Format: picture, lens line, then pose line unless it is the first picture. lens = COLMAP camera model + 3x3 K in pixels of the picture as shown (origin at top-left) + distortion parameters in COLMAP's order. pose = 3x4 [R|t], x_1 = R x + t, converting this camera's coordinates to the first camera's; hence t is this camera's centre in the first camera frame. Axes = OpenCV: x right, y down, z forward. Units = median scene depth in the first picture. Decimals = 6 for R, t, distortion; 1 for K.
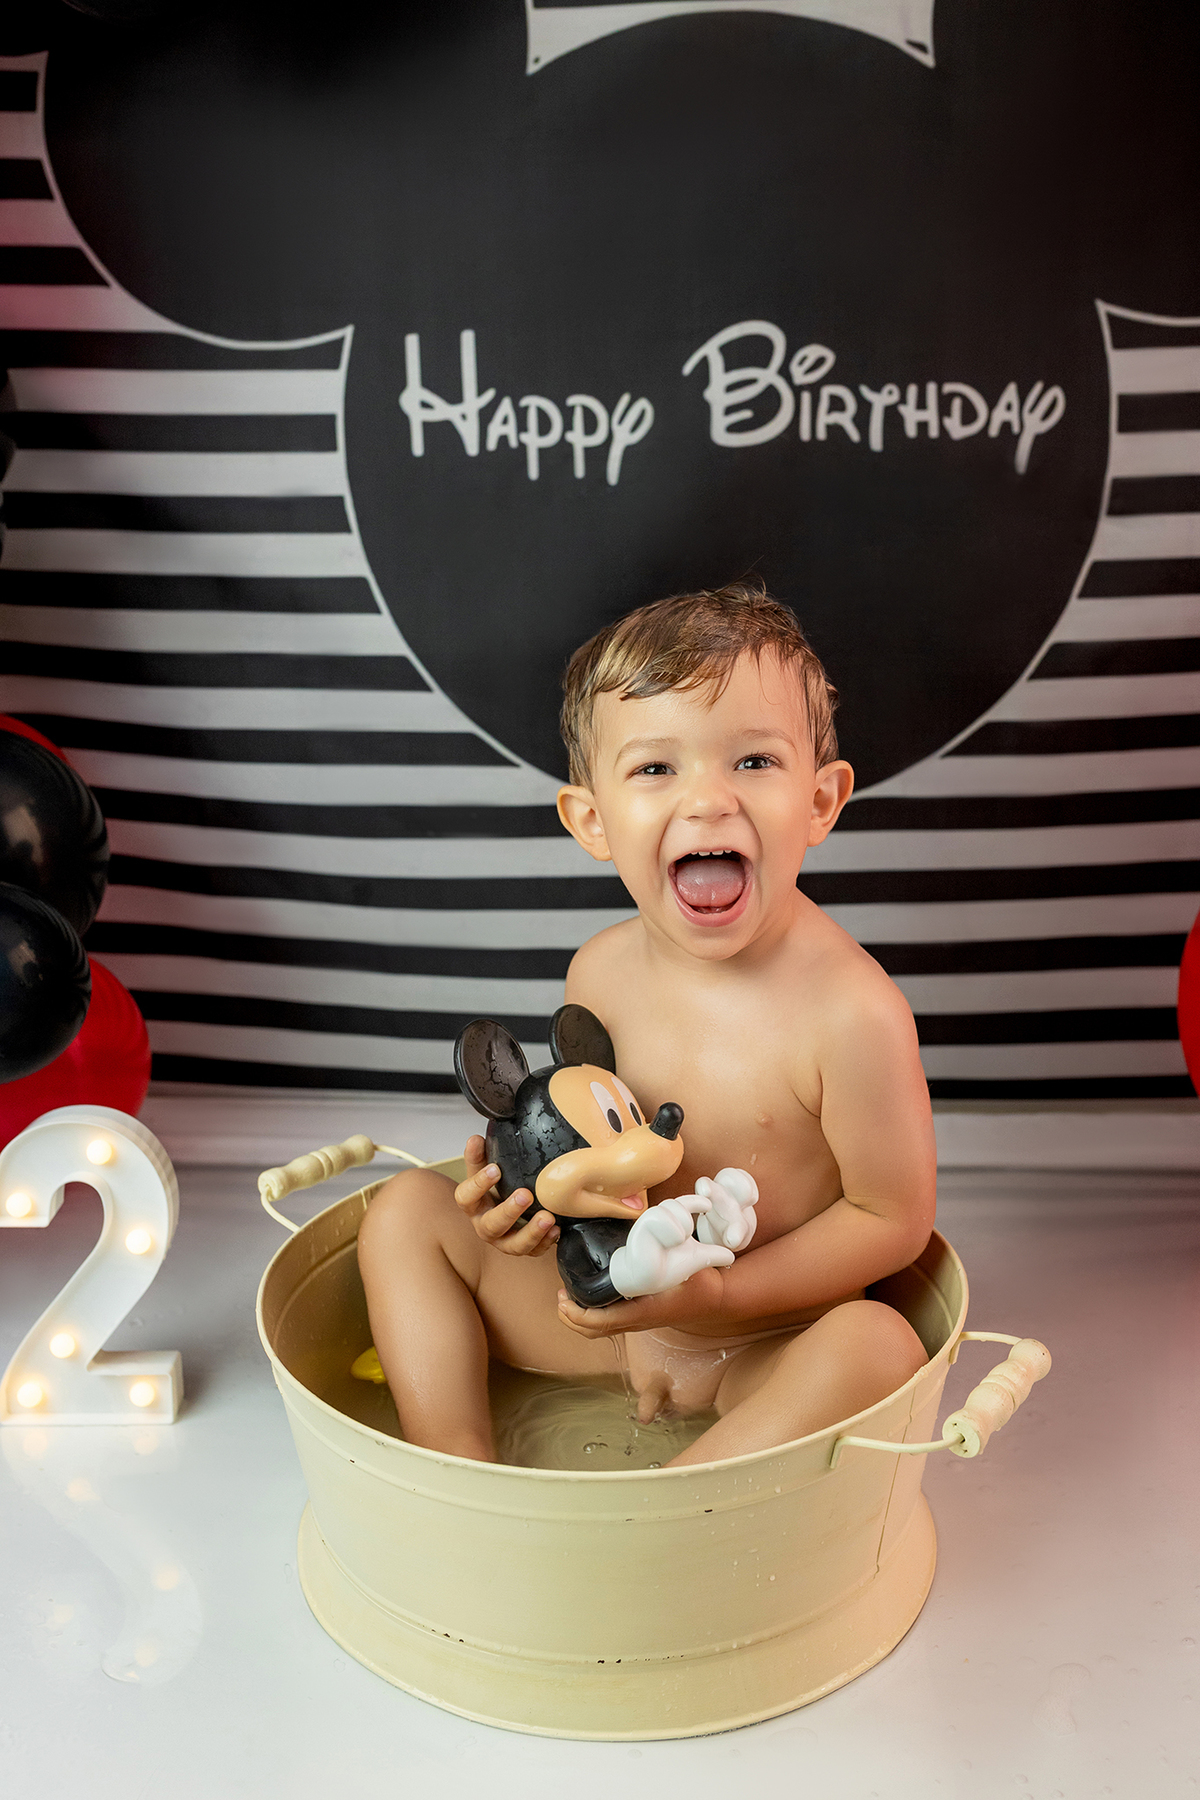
lens RADIAL K [[1751.5, 0, 626.5], [0, 1751.5, 925.4], [0, 0, 1]] dist [0.015780, 0.000000]
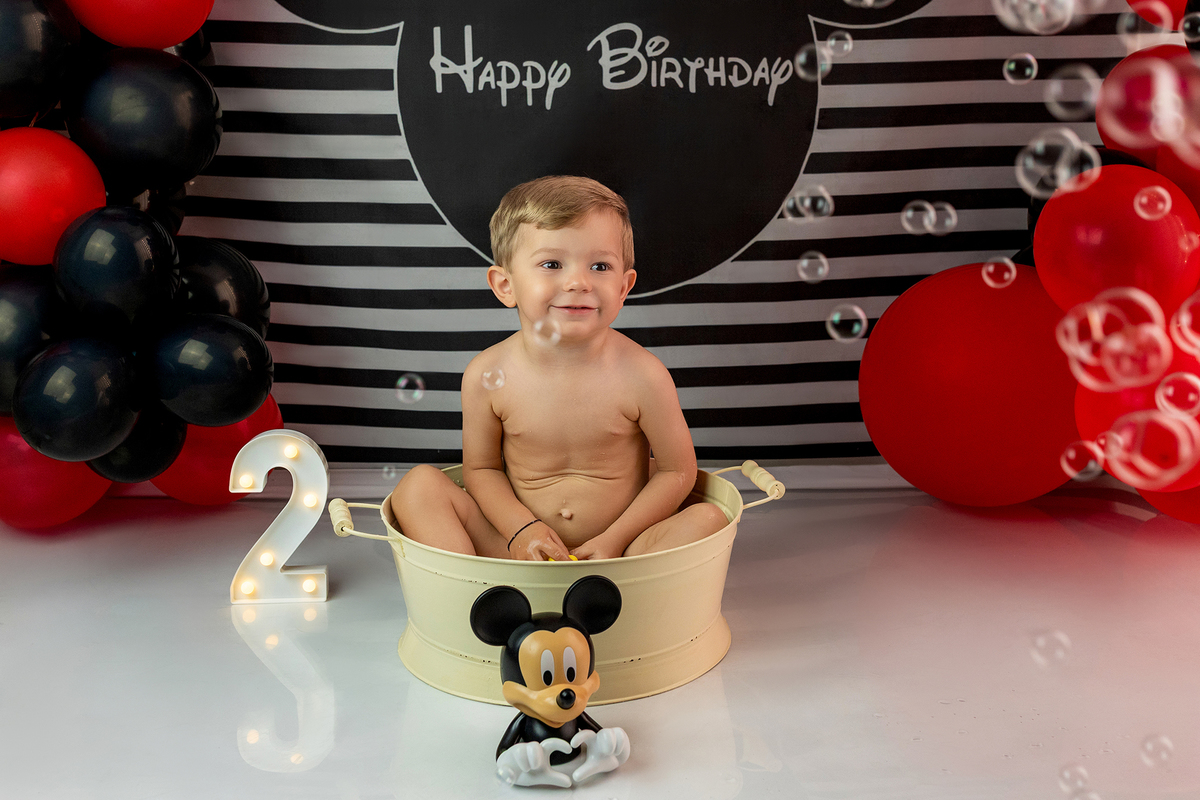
lens RADIAL K [[1269.3, 0, 631.6], [0, 1269.3, 346.4], [0, 0, 1]] dist [0.019254, 0.000000]
pose [[0.995984, -0.007335, 0.089234, -0.041250], [0.013766, 0.997333, -0.071672, 0.087664], [-0.088471, 0.072612, 0.993429, -0.292967]]
